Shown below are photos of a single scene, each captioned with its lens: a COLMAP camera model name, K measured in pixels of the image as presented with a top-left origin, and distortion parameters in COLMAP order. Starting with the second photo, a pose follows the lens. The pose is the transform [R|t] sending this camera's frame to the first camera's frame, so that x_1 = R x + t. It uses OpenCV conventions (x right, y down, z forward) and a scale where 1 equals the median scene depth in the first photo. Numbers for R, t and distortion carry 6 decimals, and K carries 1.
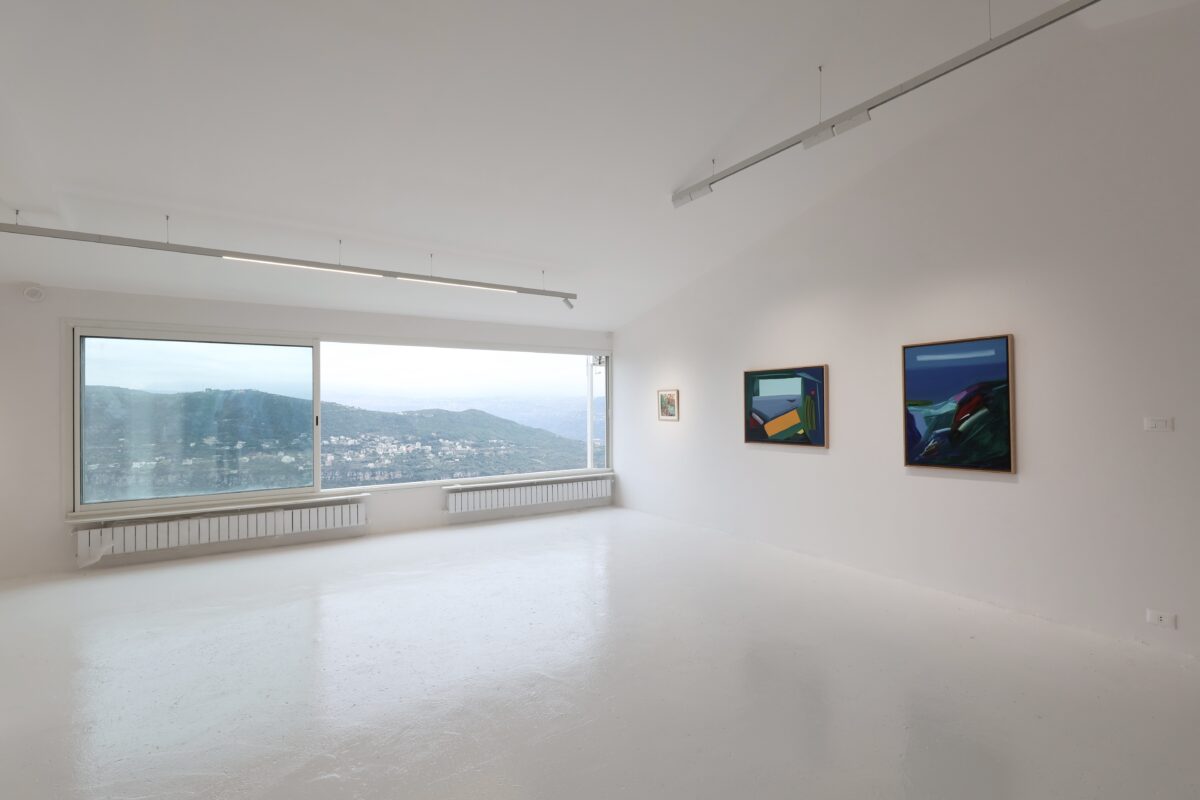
lens RADIAL K [[551.9, 0, 601.2], [0, 551.9, 401.0], [0, 0, 1]] dist [-0.002019, 0.001129]
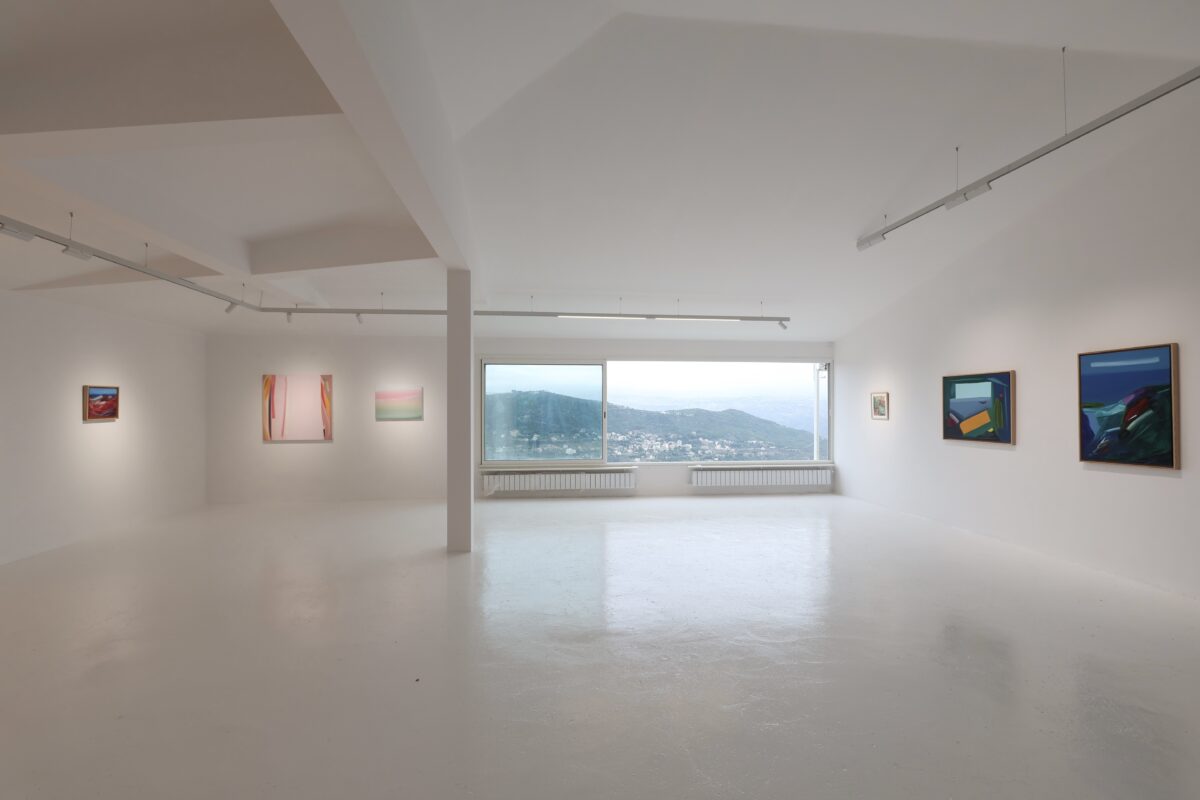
lens RADIAL K [[551.9, 0, 601.7], [0, 551.9, 398.3], [0, 0, 1]] dist [-0.002019, 0.001129]
pose [[0.895859, 0.000473, -0.444338, 0.100717], [-0.002626, 0.999988, -0.004230, -0.001650], [0.444330, 0.004956, 0.895849, -0.245950]]
